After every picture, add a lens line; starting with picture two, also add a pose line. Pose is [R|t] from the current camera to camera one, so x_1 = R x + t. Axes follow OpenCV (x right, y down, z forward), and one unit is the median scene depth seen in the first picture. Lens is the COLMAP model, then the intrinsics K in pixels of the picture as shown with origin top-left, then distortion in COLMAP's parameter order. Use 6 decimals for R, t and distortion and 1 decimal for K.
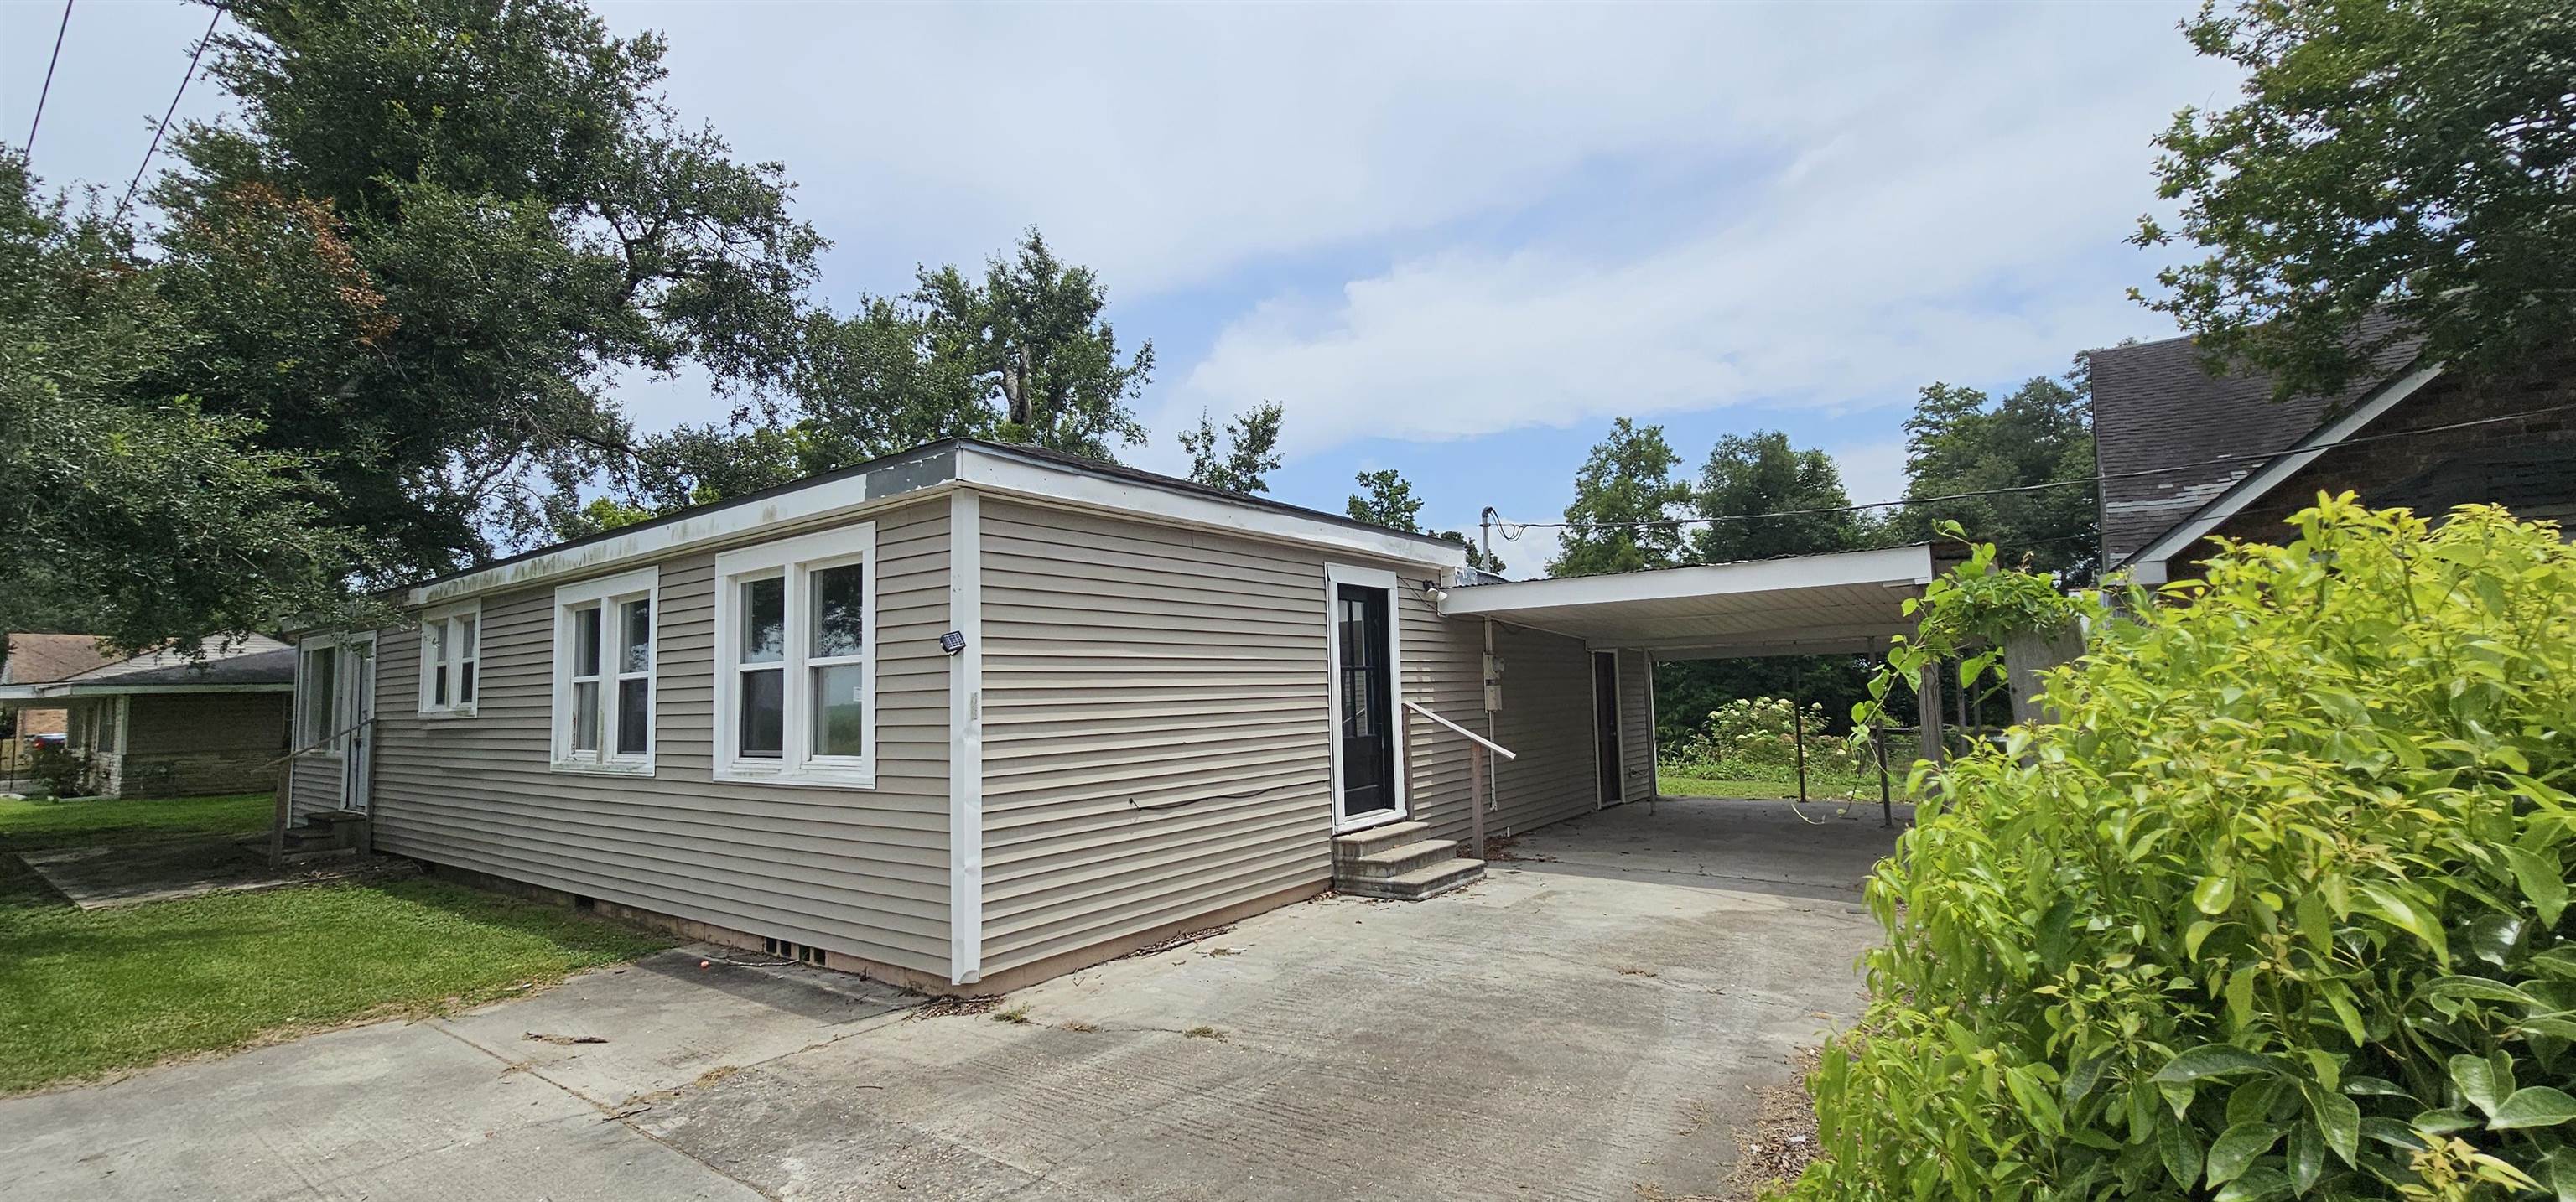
lens RADIAL K [[1050.4, 0, 1286.6], [0, 1050.4, 610.8], [0, 0, 1]] dist [-0.010944, -0.000147]
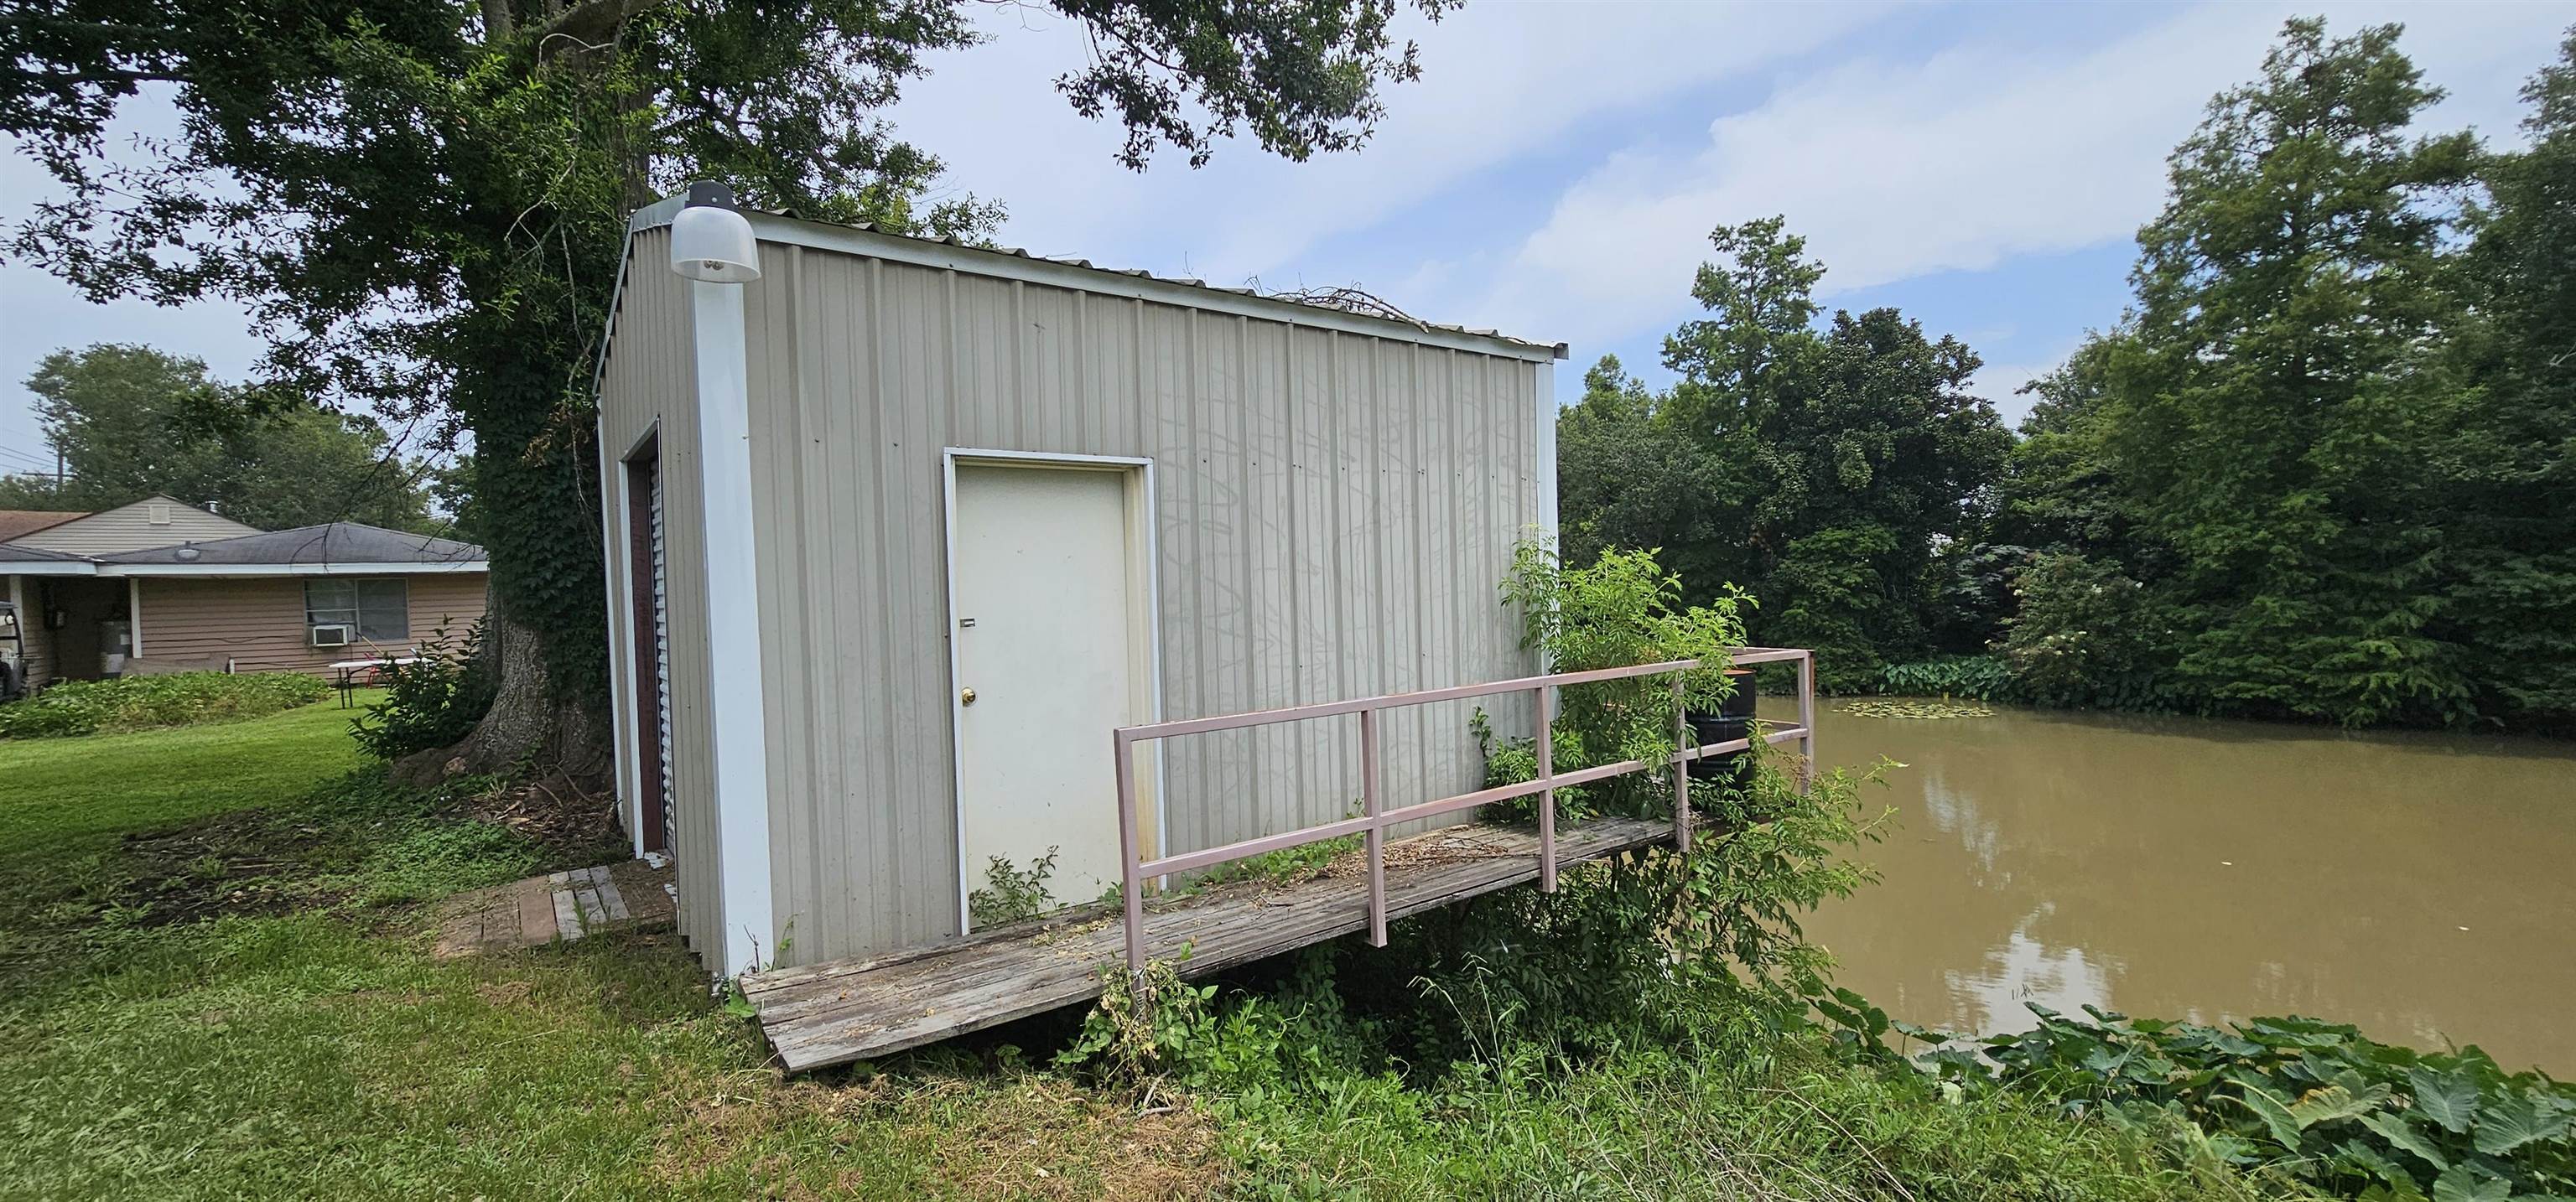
lens RADIAL K [[1050.4, 0, 1286.6], [0, 1050.4, 610.8], [0, 0, 1]] dist [-0.010944, -0.000147]
pose [[0.947571, 0.009908, -0.319391, 0.211307], [0.020877, 0.995464, 0.092820, 0.202501], [0.318862, -0.094621, 0.943066, 2.296092]]
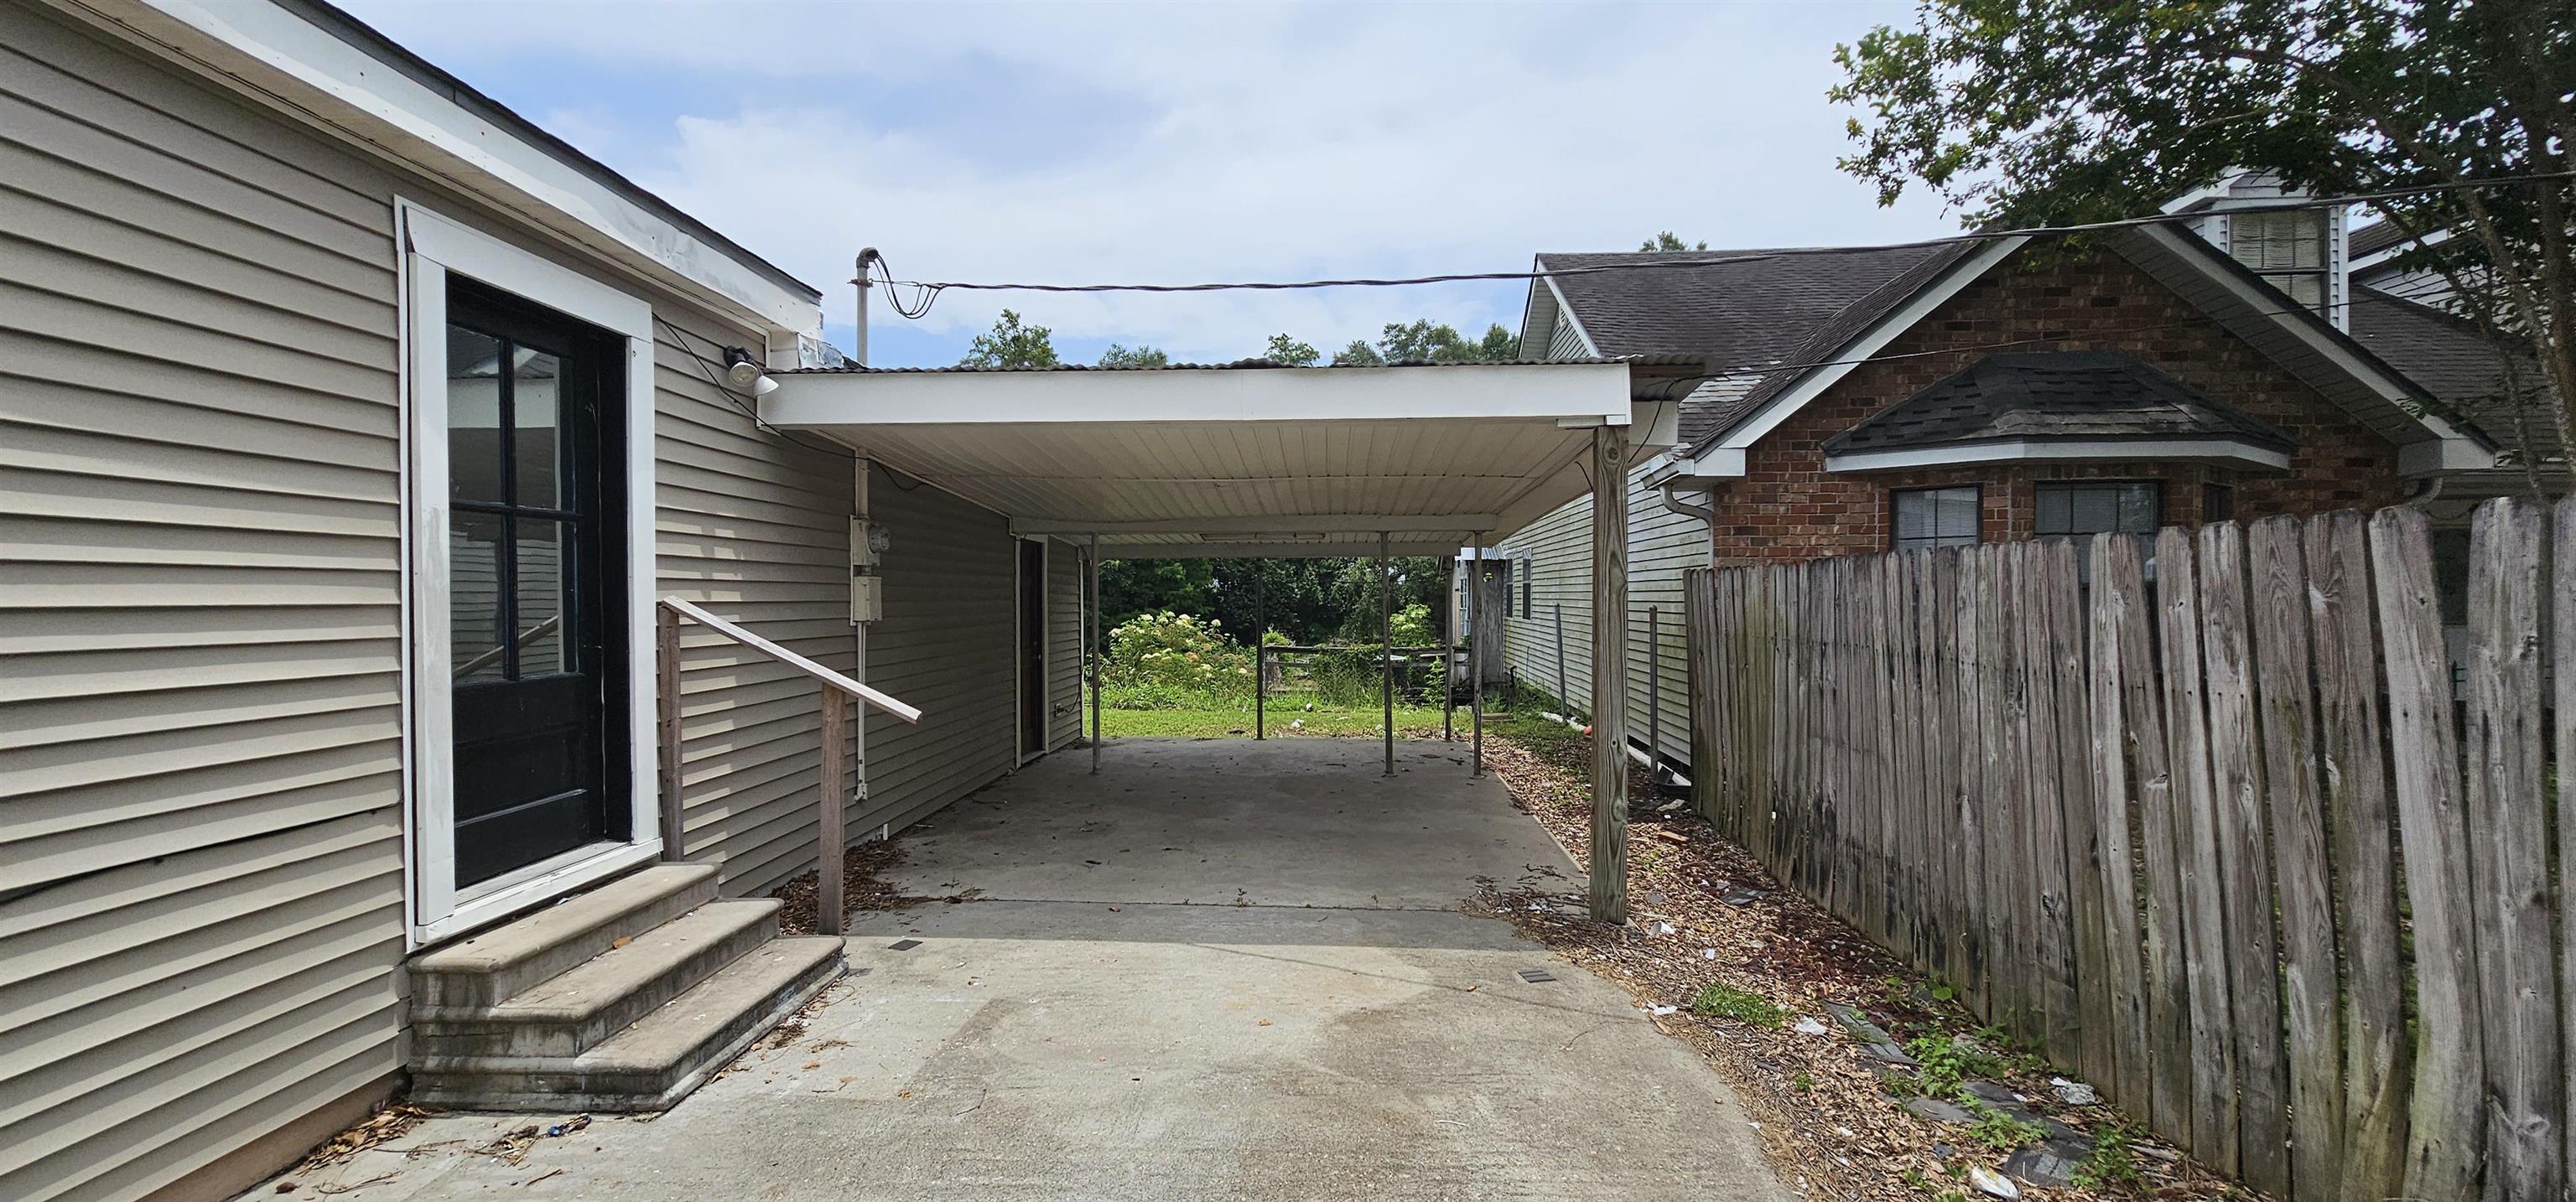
lens RADIAL K [[1050.4, 0, 1286.6], [0, 1050.4, 610.8], [0, 0, 1]] dist [-0.010944, -0.000147]
pose [[0.830485, 0.015791, 0.556817, 0.084719], [-0.060185, 0.996290, 0.061511, 0.048846], [-0.553780, -0.084596, 0.828355, 0.486575]]
